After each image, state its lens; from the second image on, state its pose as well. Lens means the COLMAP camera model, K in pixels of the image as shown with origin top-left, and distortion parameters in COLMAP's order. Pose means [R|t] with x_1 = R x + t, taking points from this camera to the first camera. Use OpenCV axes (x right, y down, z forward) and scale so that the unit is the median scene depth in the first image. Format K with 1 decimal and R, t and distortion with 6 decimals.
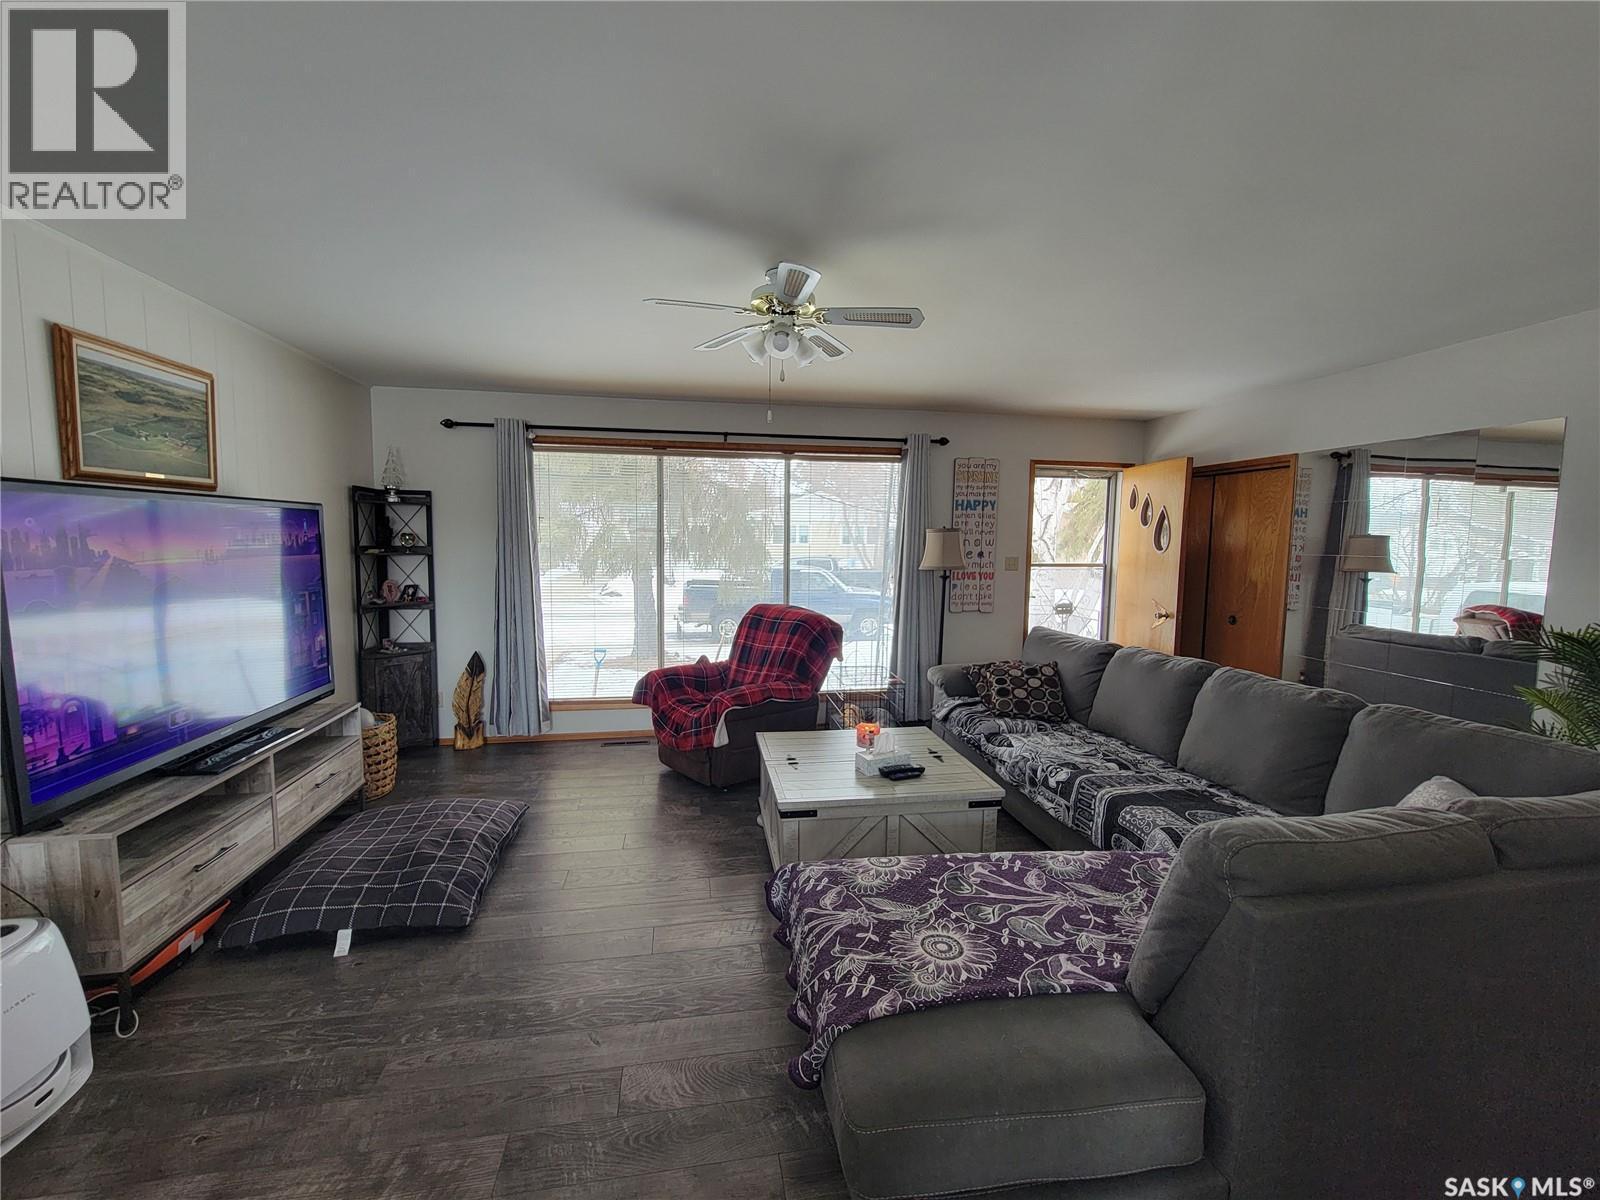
lens RADIAL K [[656.4, 0, 791.6], [0, 656.4, 593.6], [0, 0, 1]] dist [-0.001294, 0.000265]
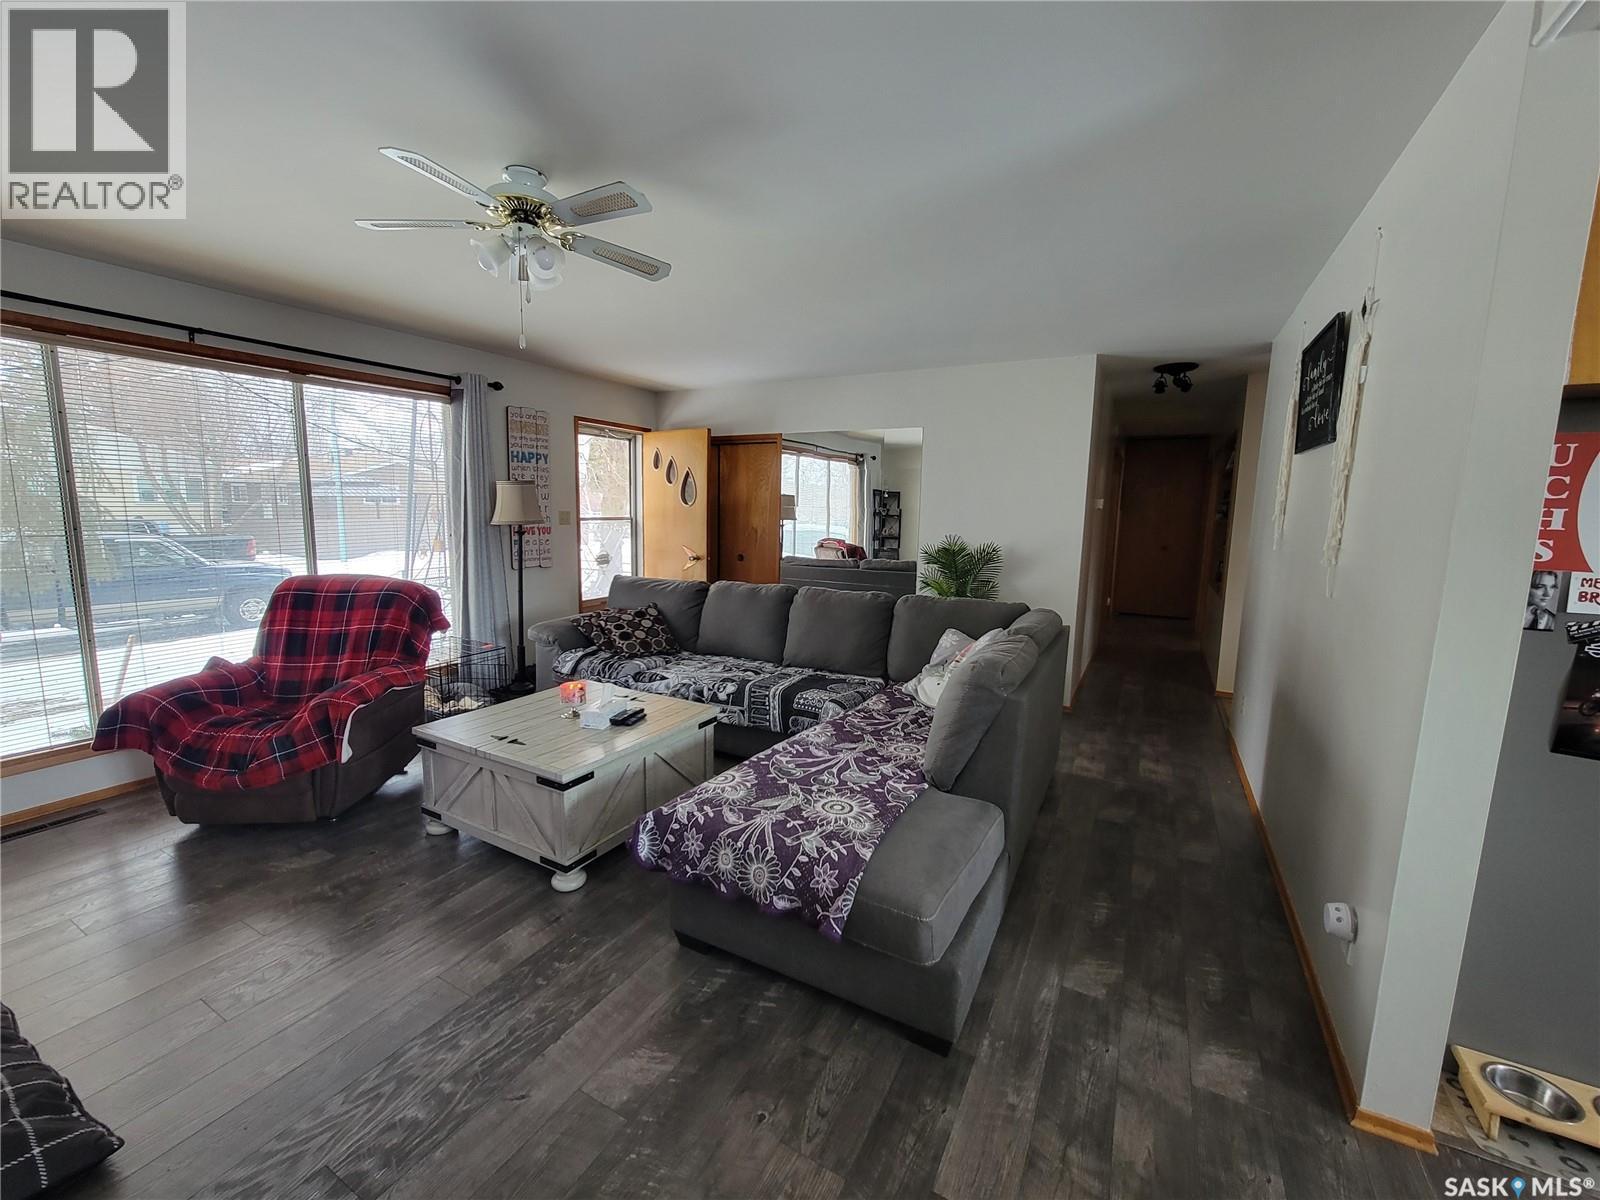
lens RADIAL K [[654.1, 0, 797.1], [0, 654.1, 593.1], [0, 0, 1]] dist [-0.002144, 0.000856]
pose [[0.622777, -0.103950, 0.775463, -0.354419], [0.056226, 0.994518, 0.088158, 0.002144], [-0.780376, -0.011301, 0.625208, 0.123508]]
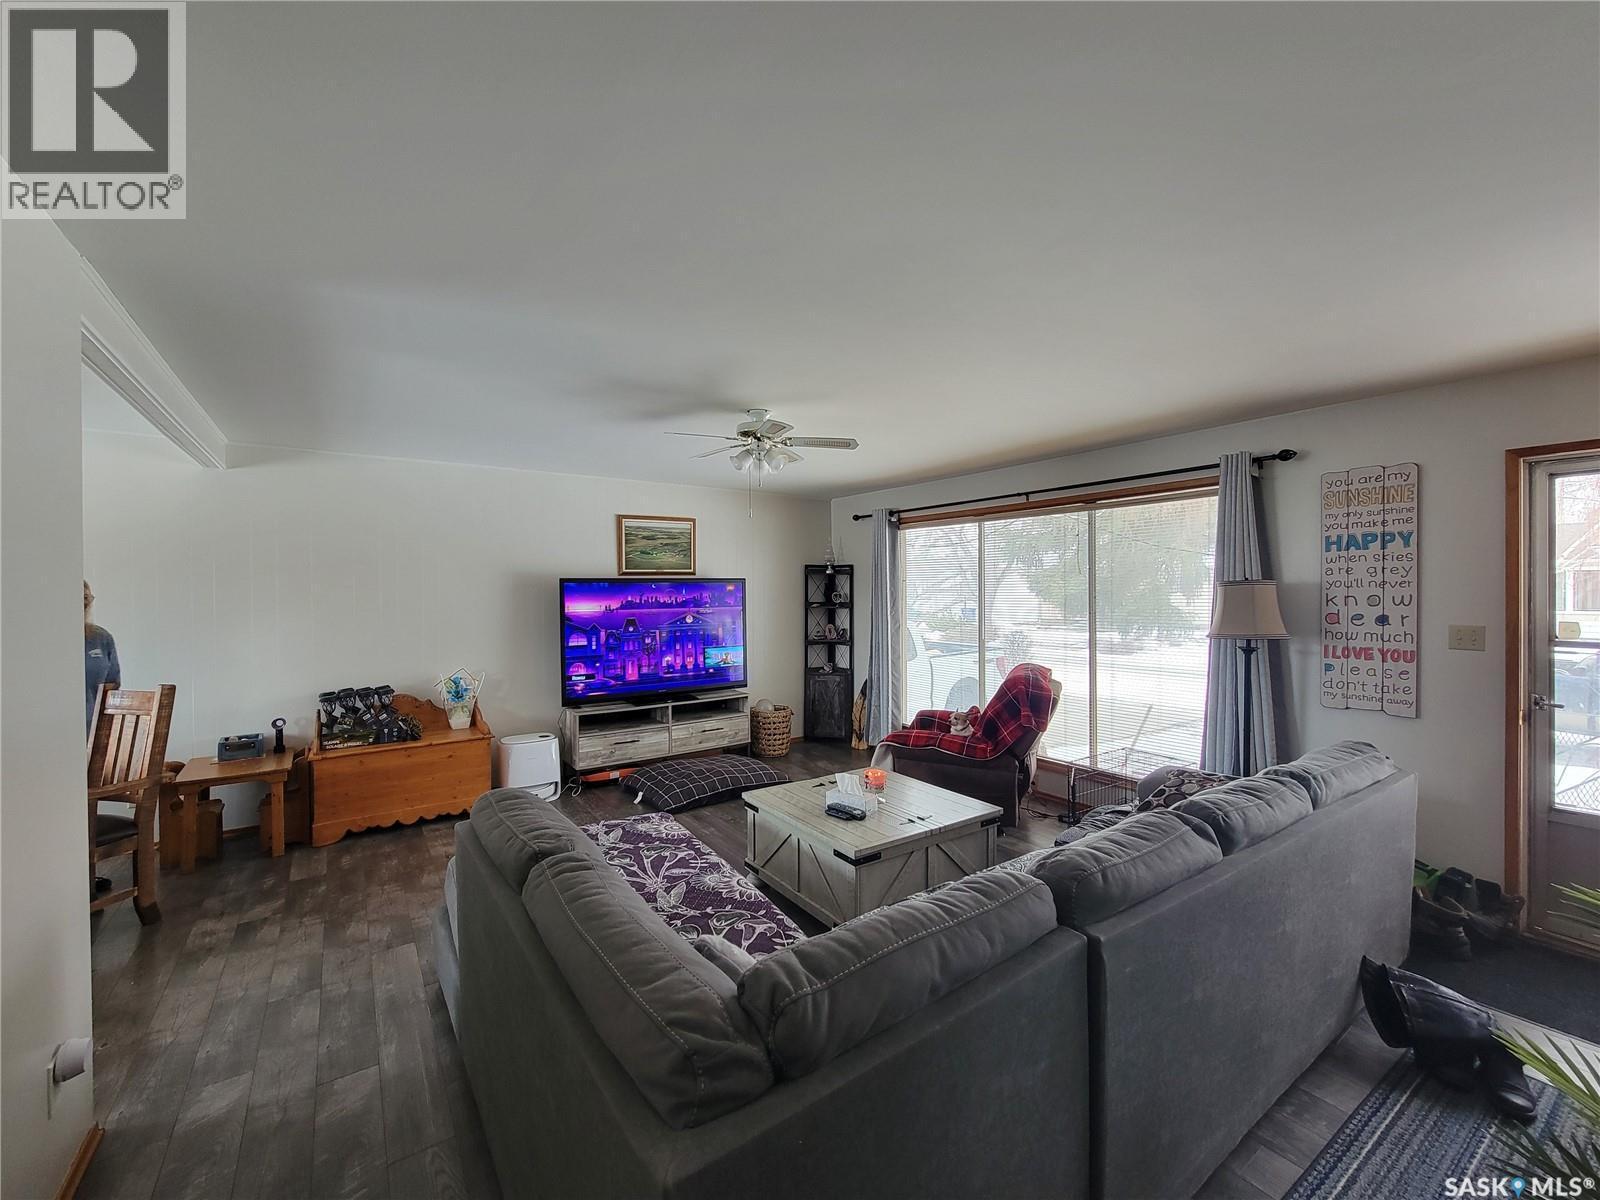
lens RADIAL K [[654.1, 0, 797.1], [0, 654.1, 593.1], [0, 0, 1]] dist [-0.002144, 0.000856]
pose [[0.424552, -0.007502, -0.905373, 0.894840], [-0.066767, 0.996984, -0.039570, -0.034287], [0.902939, 0.077249, 0.422770, 0.352406]]
